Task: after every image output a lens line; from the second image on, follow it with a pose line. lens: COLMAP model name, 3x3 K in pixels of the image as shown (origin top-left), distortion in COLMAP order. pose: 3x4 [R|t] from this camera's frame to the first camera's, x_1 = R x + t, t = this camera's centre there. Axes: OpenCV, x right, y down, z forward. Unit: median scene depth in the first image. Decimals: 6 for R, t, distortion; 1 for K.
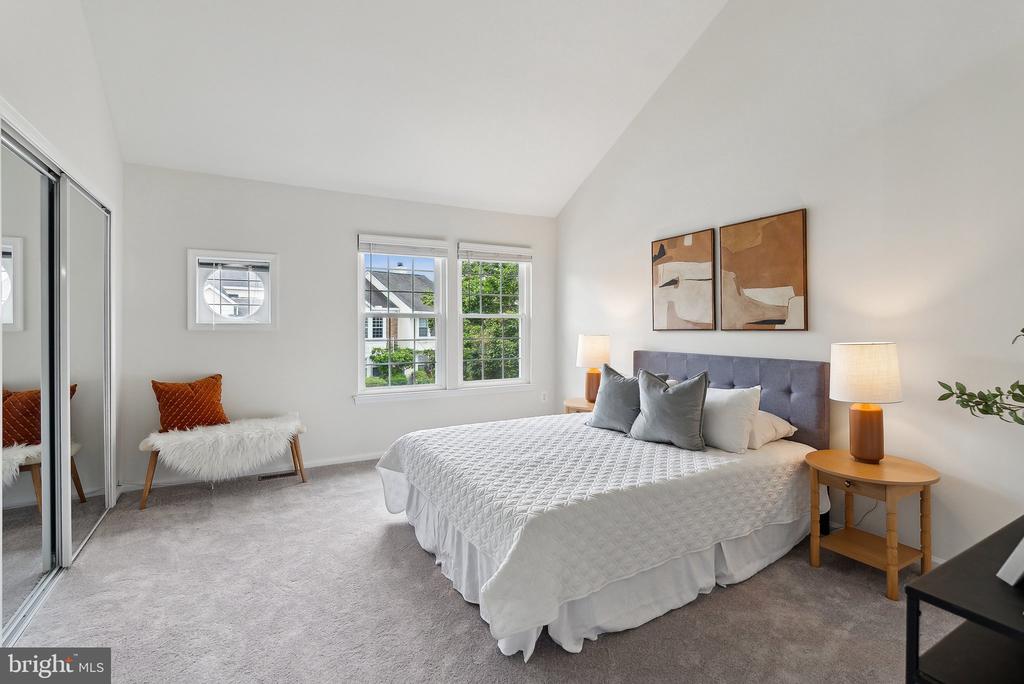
lens RADIAL K [[476.2, 0, 512.2], [0, 476.2, 335.5], [0, 0, 1]] dist [-0.009699, 0.003070]
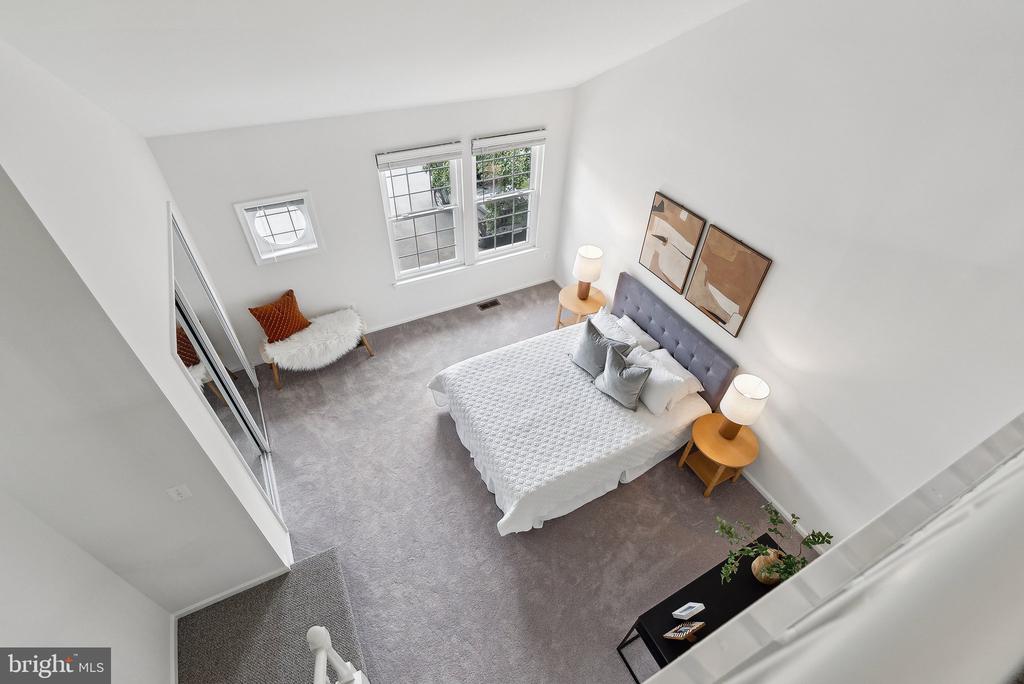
lens RADIAL K [[476.2, 0, 511.0], [0, 476.2, 336.5], [0, 0, 1]] dist [-0.009699, 0.003070]
pose [[0.999074, 0.043003, 0.001455, -0.021520], [-0.032519, 0.732481, 0.680010, -0.793491], [0.028177, -0.679427, 0.733202, -0.011518]]
